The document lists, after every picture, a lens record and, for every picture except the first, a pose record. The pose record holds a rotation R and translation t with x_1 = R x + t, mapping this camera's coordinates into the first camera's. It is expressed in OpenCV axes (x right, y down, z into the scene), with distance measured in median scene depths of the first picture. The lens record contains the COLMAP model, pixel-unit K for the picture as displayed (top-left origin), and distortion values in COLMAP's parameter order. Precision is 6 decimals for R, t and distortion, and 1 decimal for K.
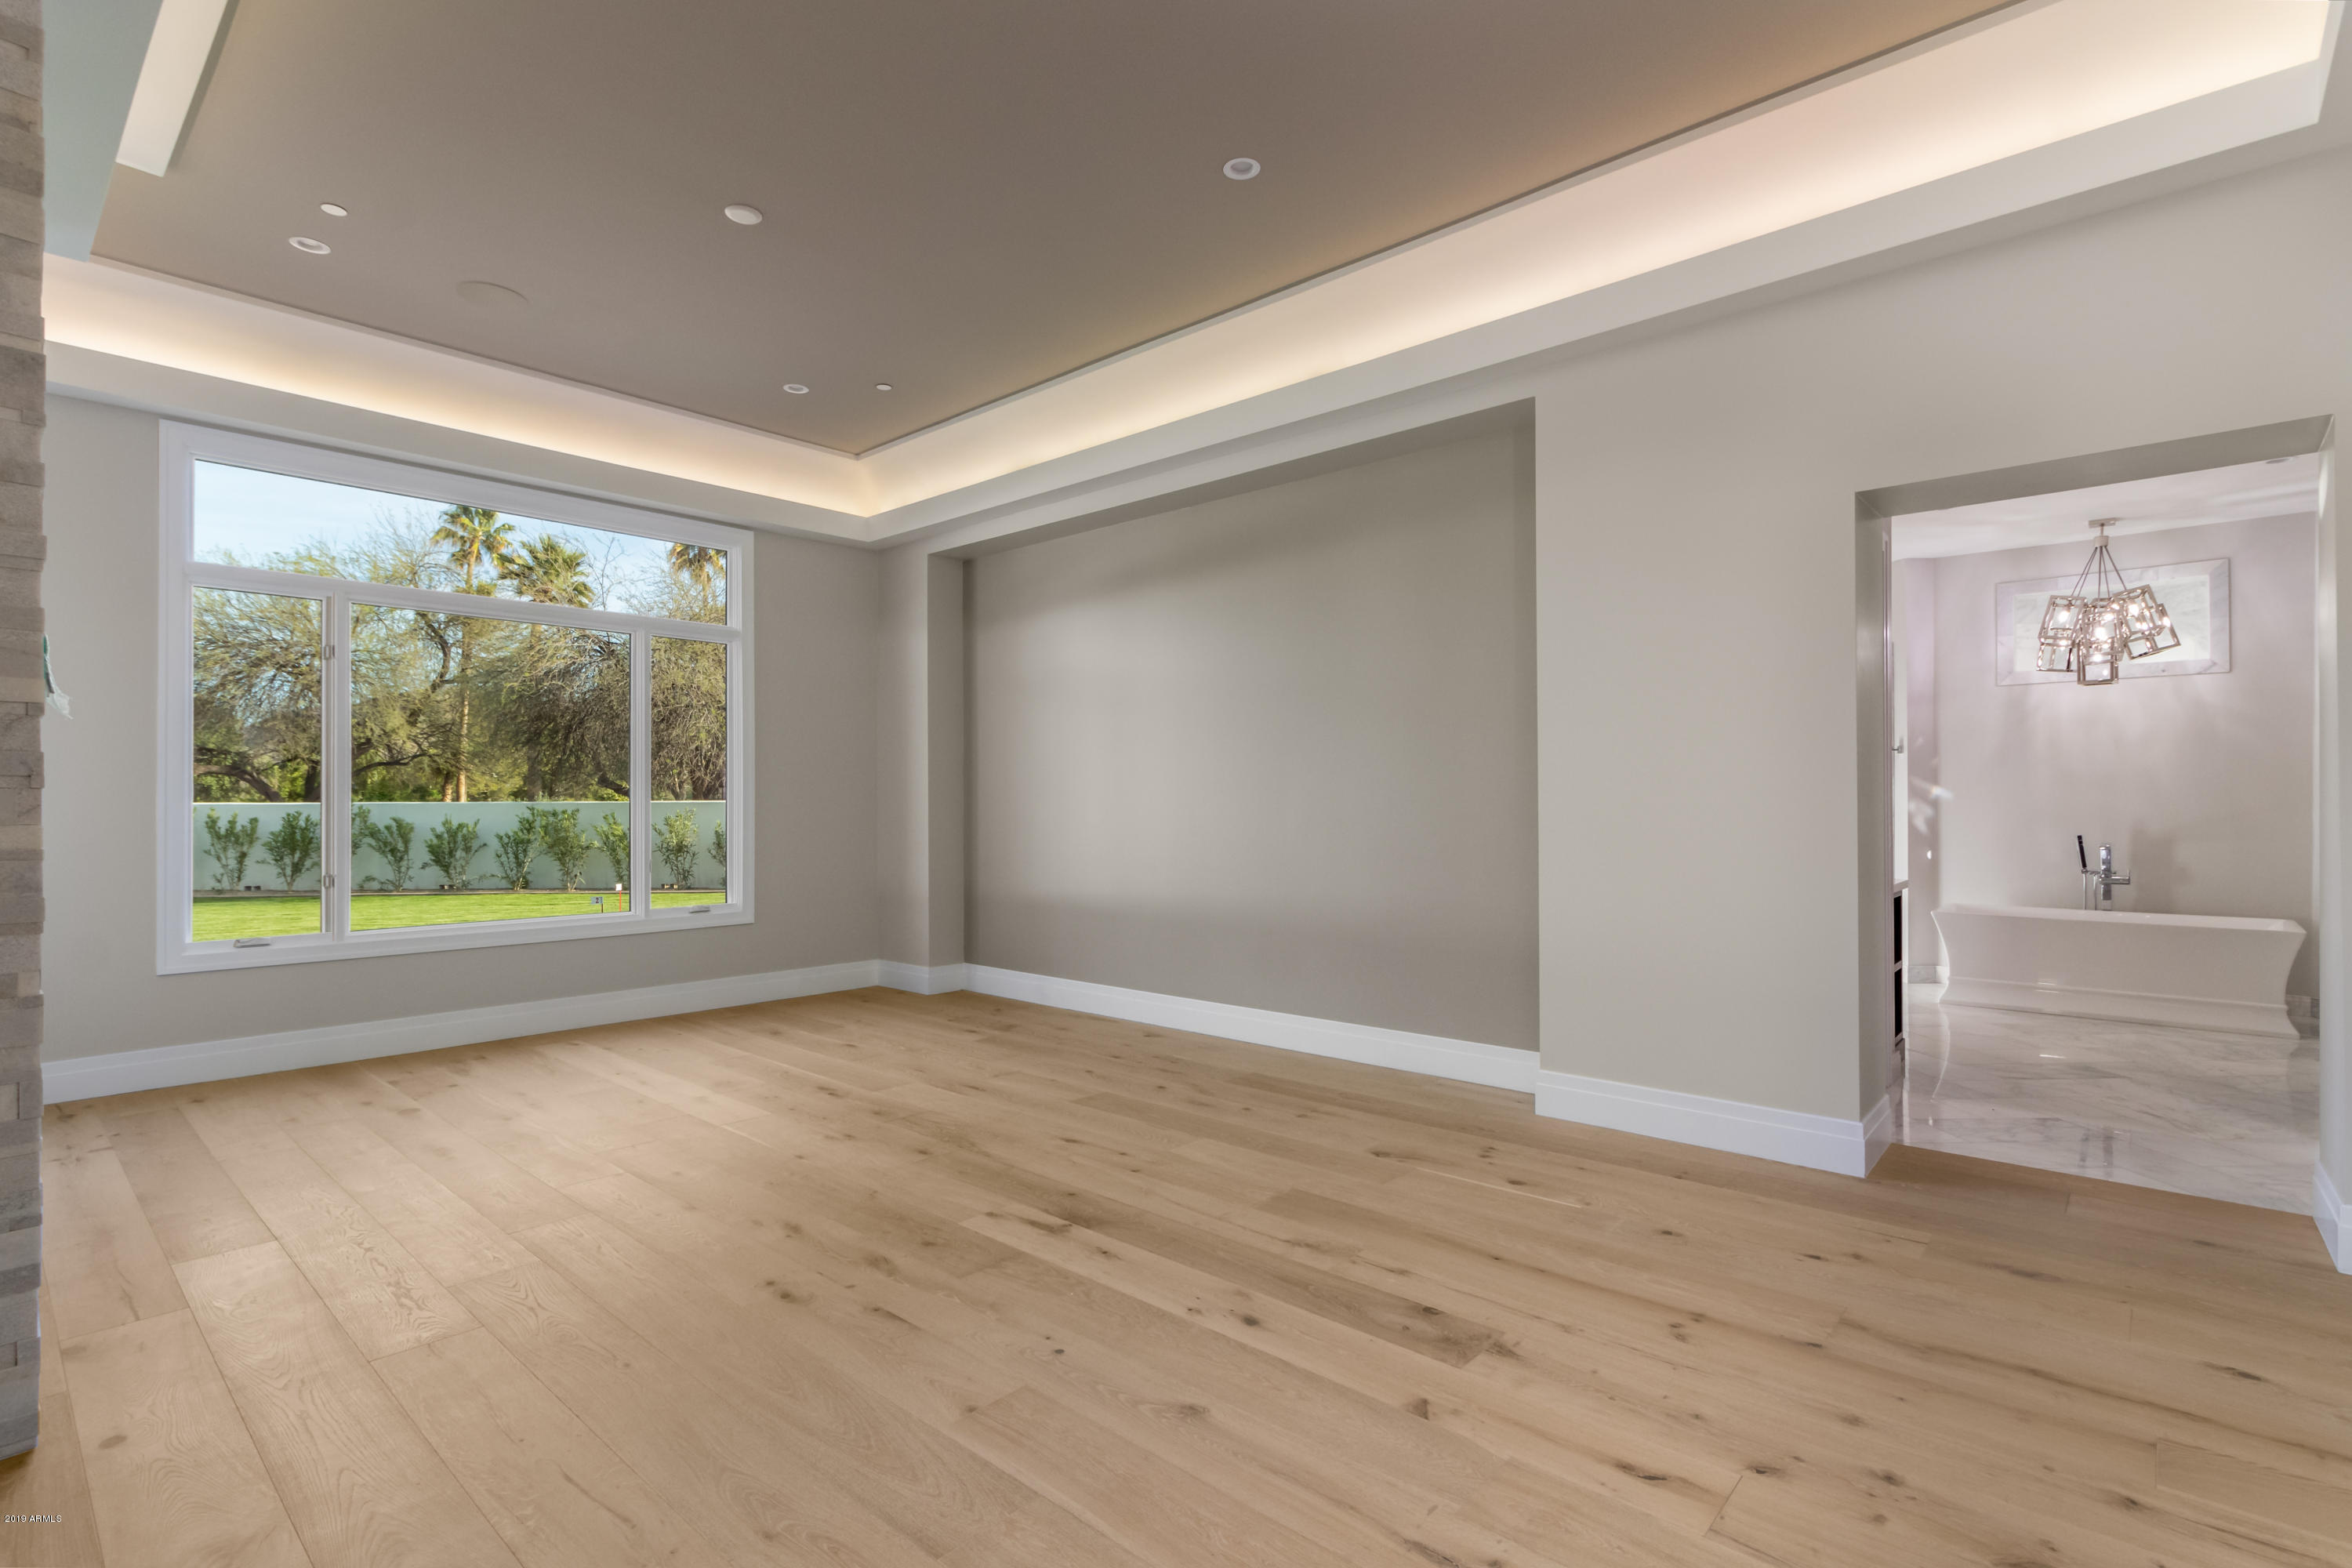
lens RADIAL K [[1102.2, 0, 1170.9], [0, 1102.2, 802.6], [0, 0, 1]] dist [0.002793, 0.000631]
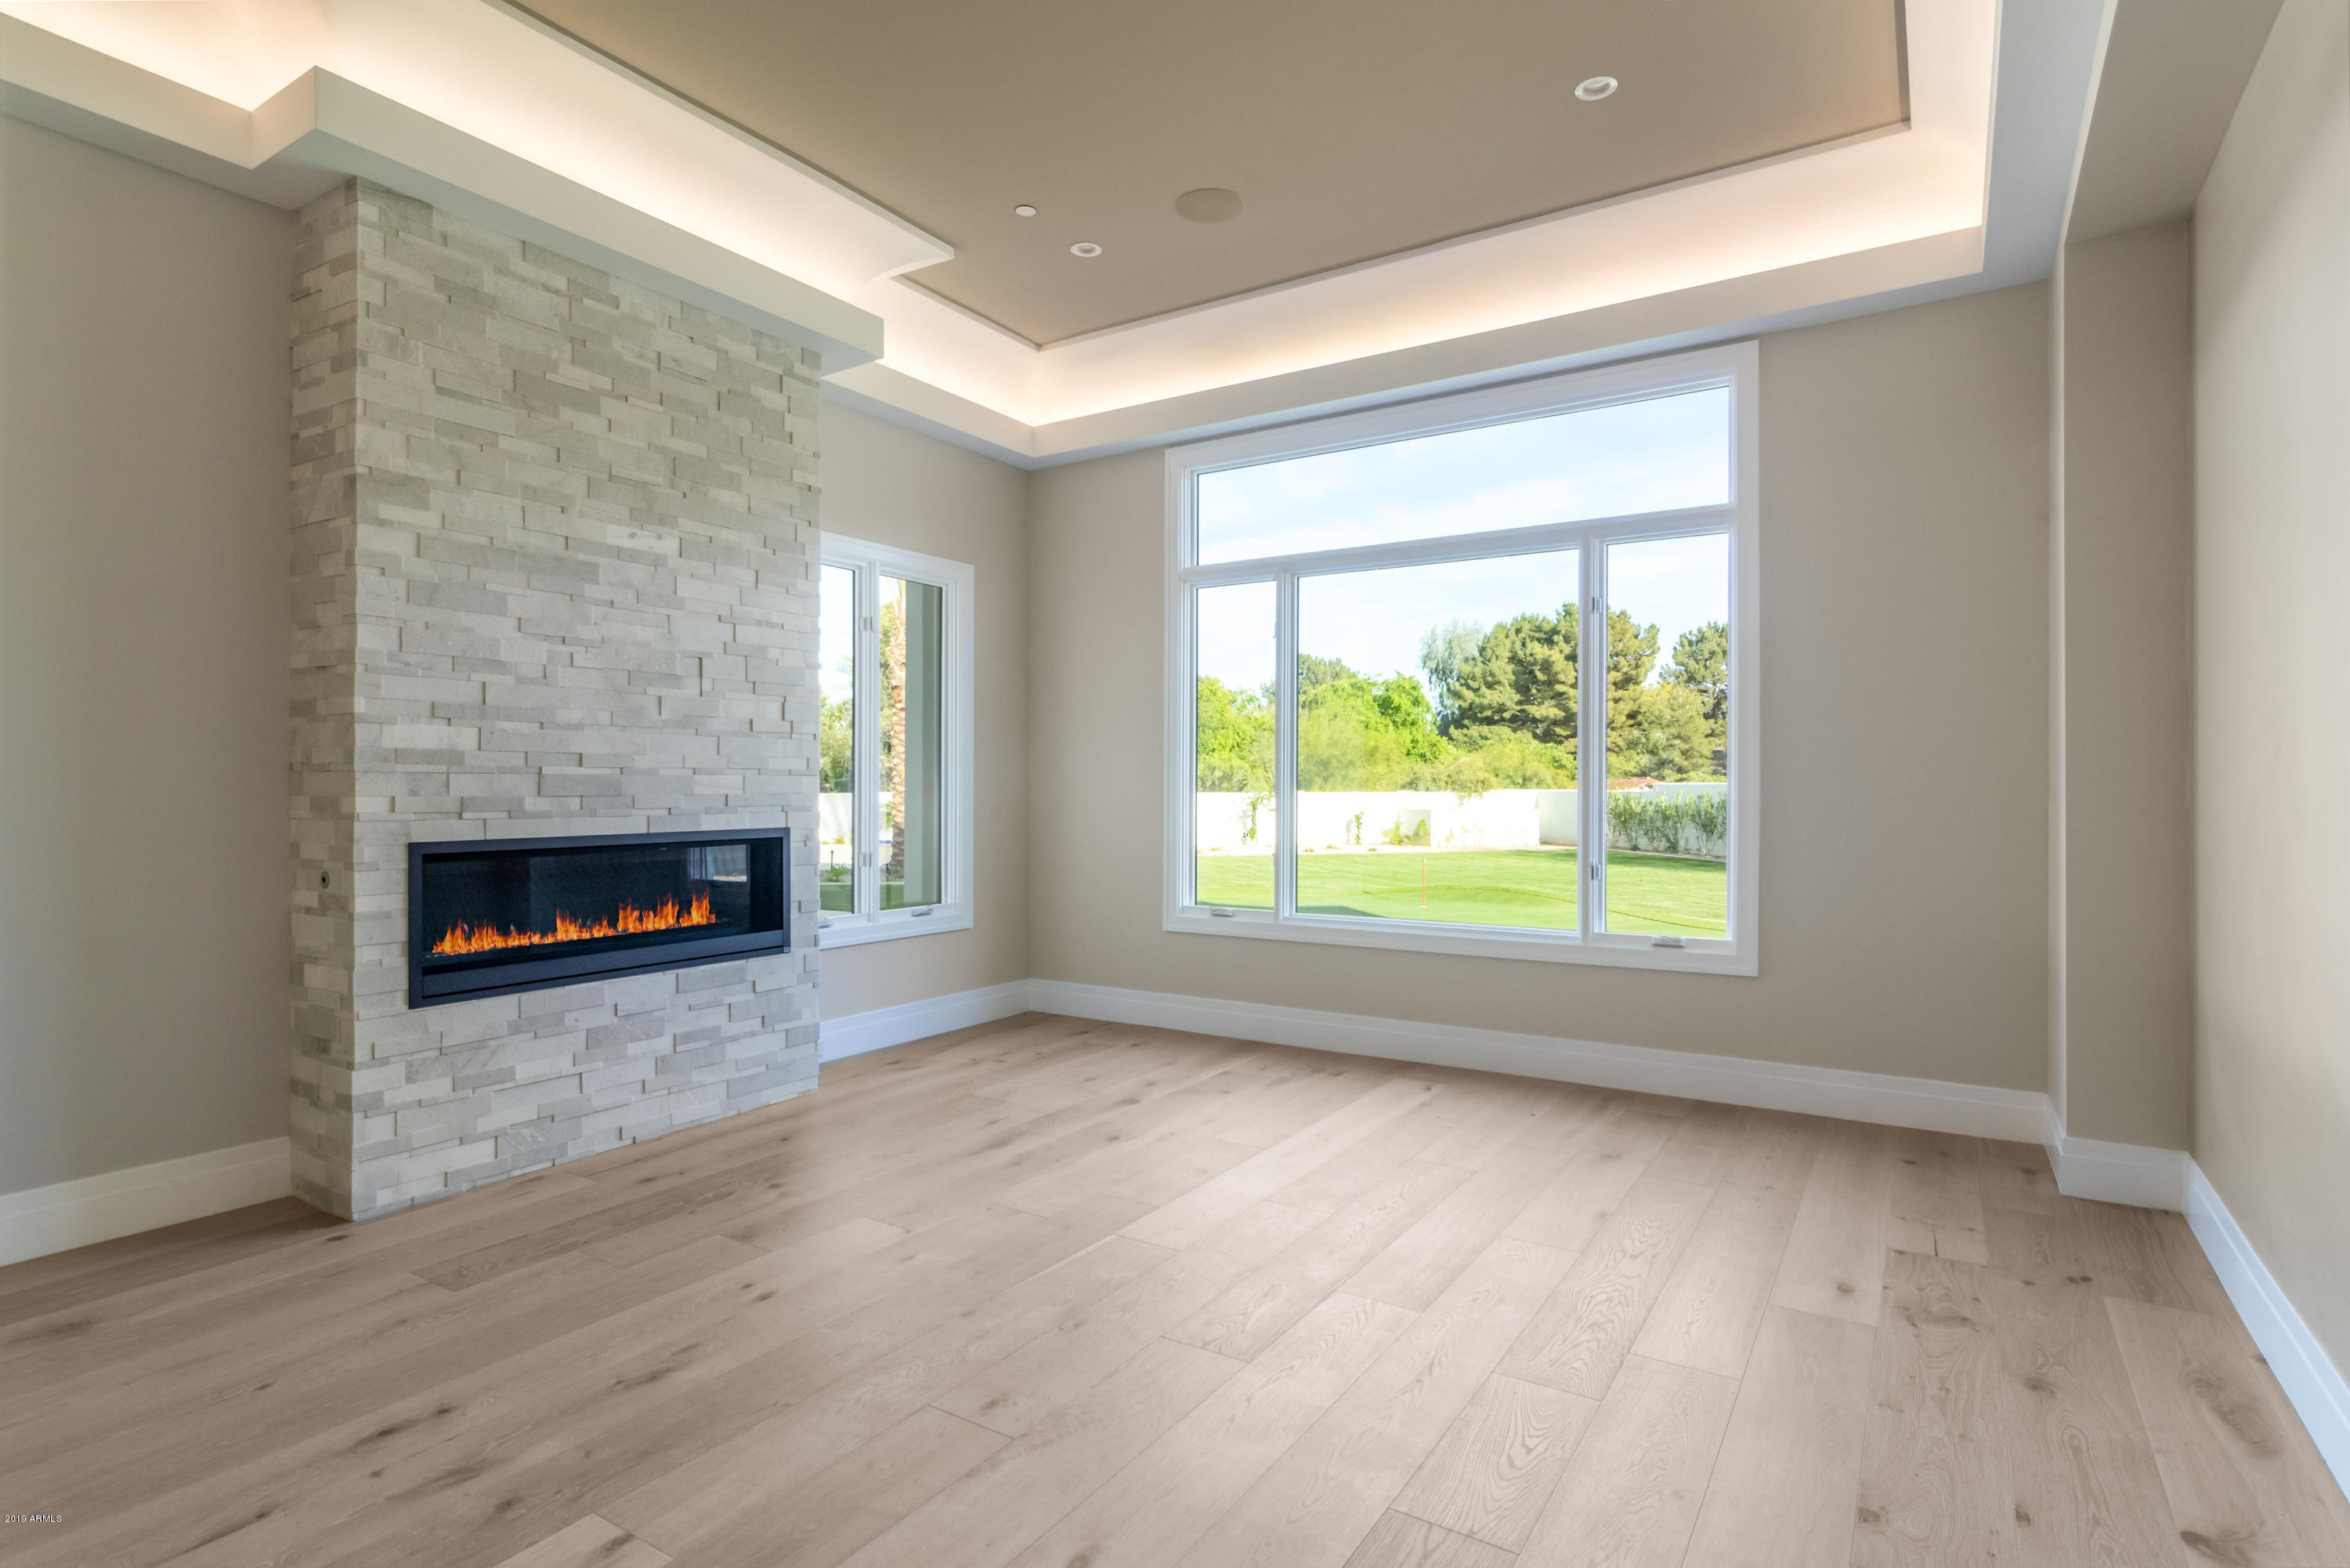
lens RADIAL K [[1184.6, 0, 1172.0], [0, 1184.6, 797.7], [0, 0, 1]] dist [0.002333, 0.000140]
pose [[0.165089, 0.011272, -0.986214, 0.386760], [0.000305, 0.999934, 0.011480, 0.001949], [0.986279, -0.002196, 0.165075, 1.004215]]
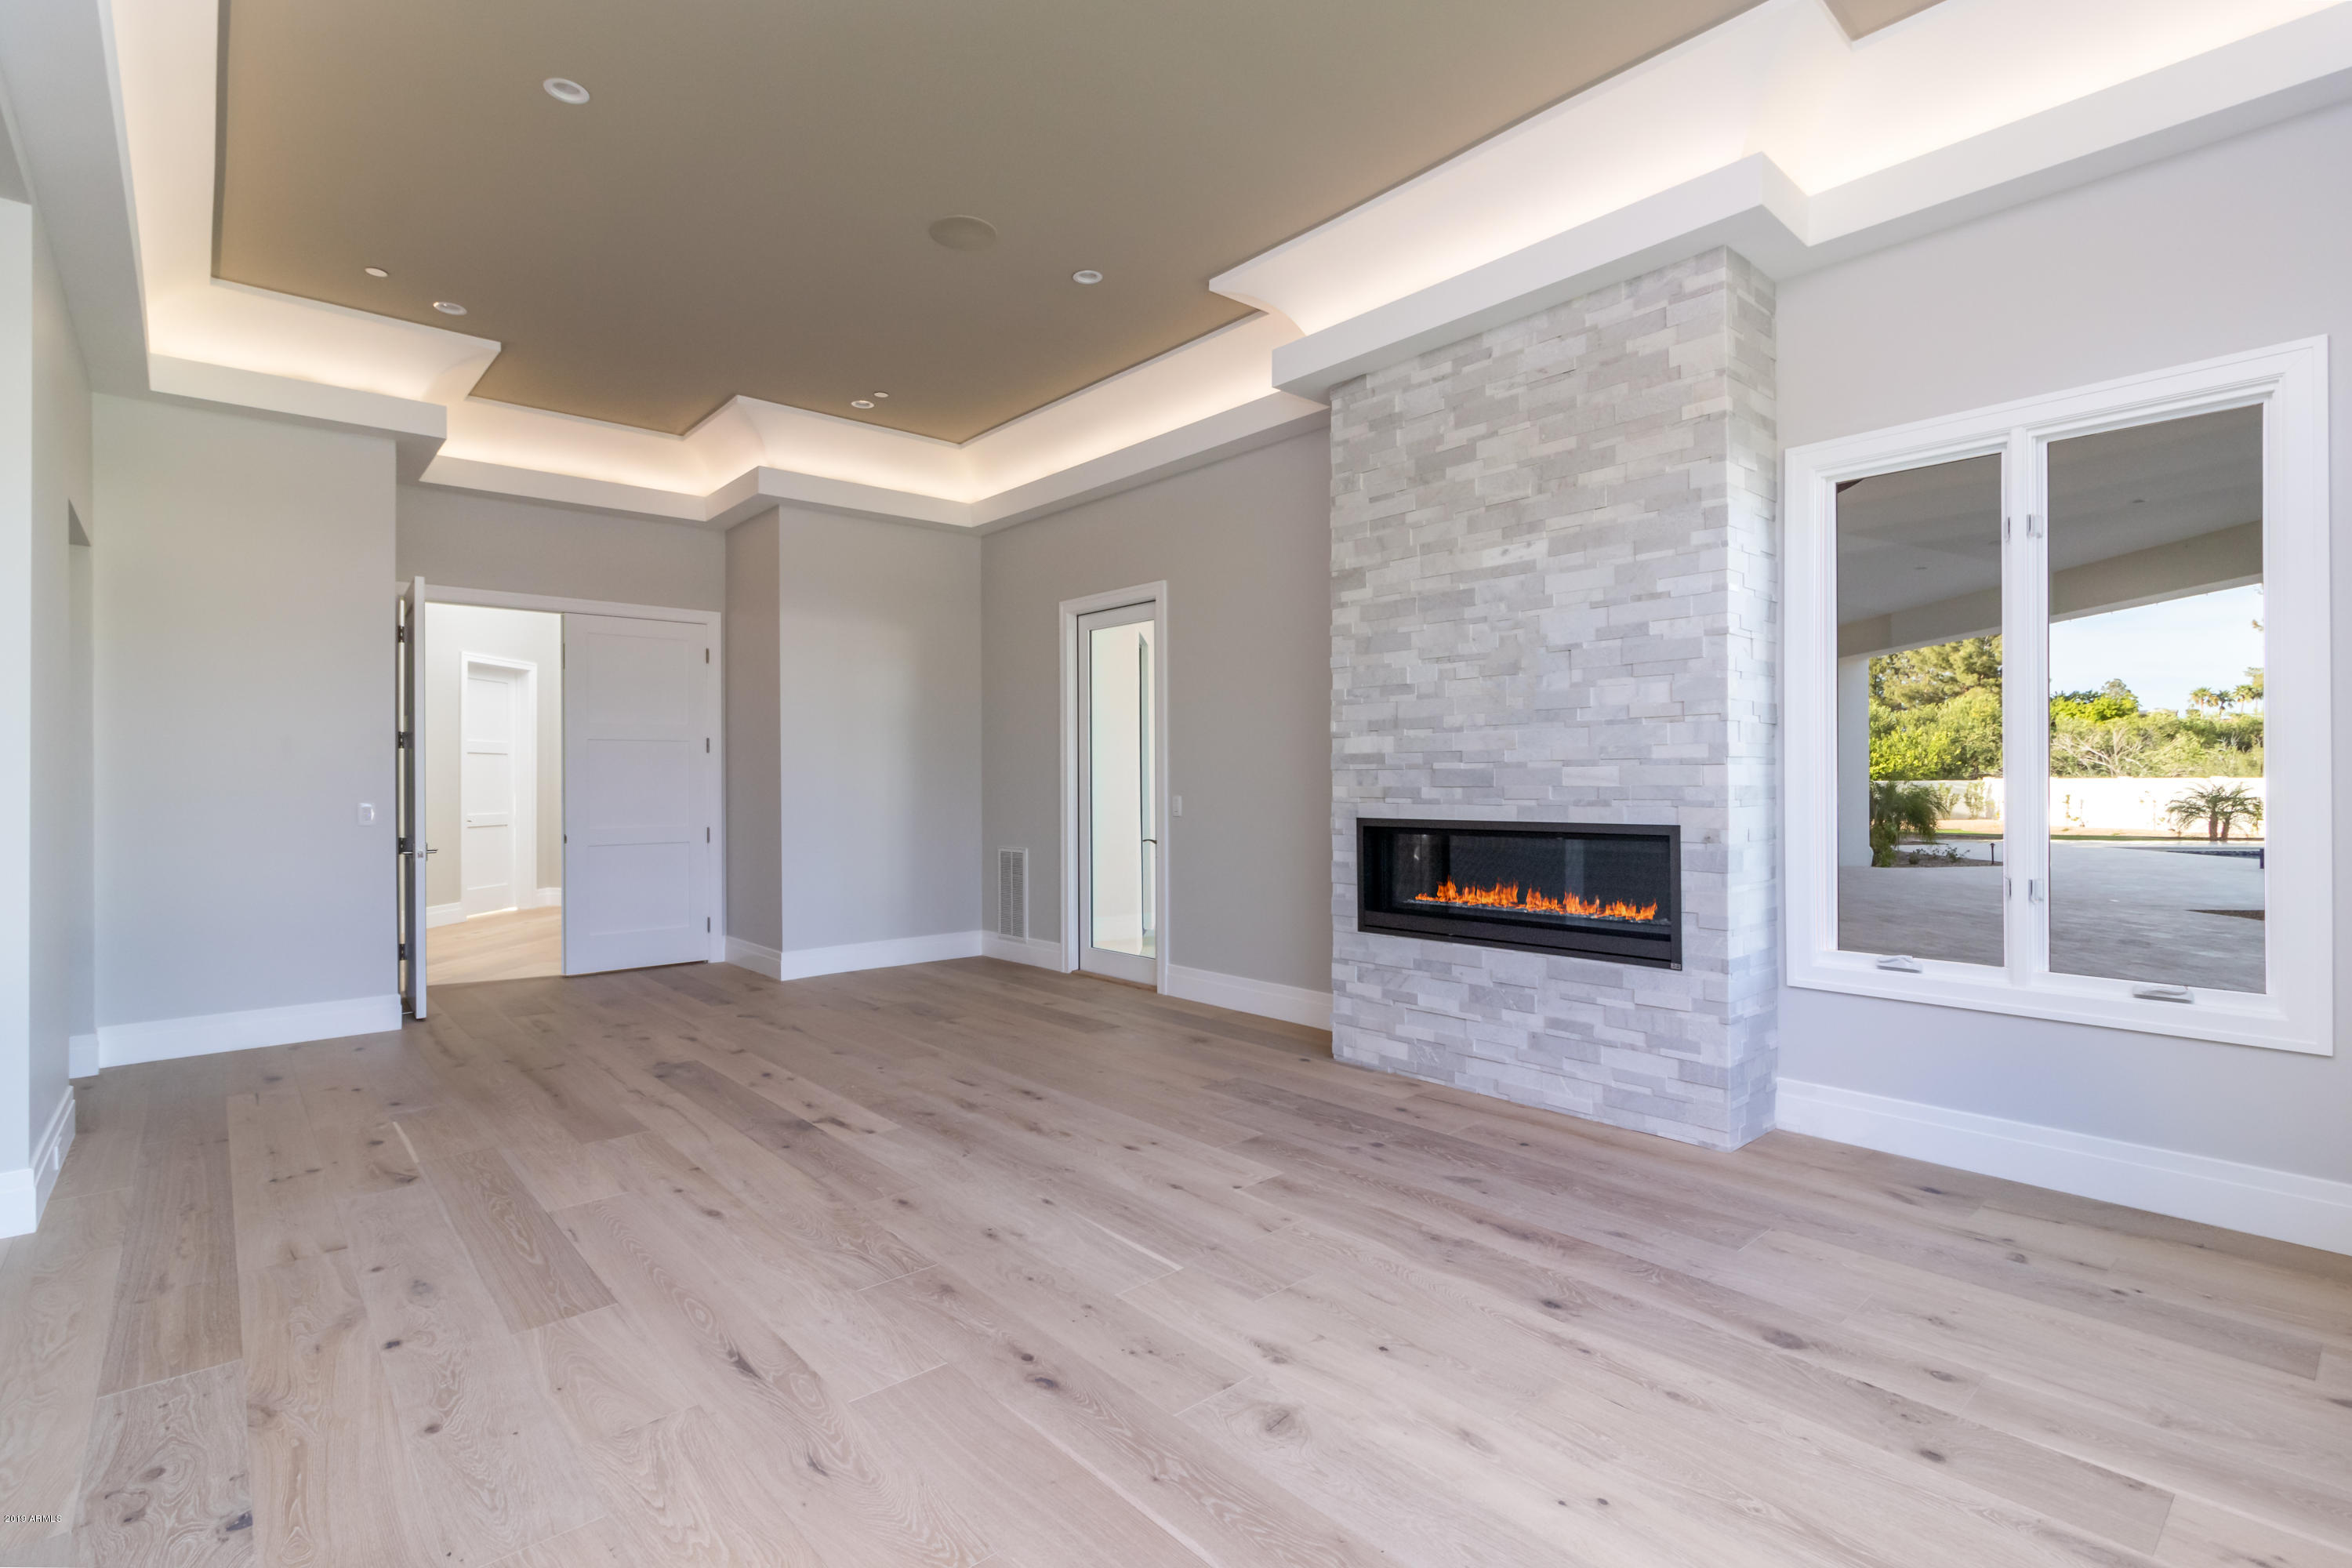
lens RADIAL K [[1093.9, 0, 1176.0], [0, 1093.9, 784.0], [0, 0, 1]] dist [0.000010, -0.000106]
pose [[-0.994088, 0.007479, 0.108318, -0.525069], [0.007893, 0.999963, 0.003391, 0.002993], [-0.108289, 0.004226, -0.994111, 1.812897]]
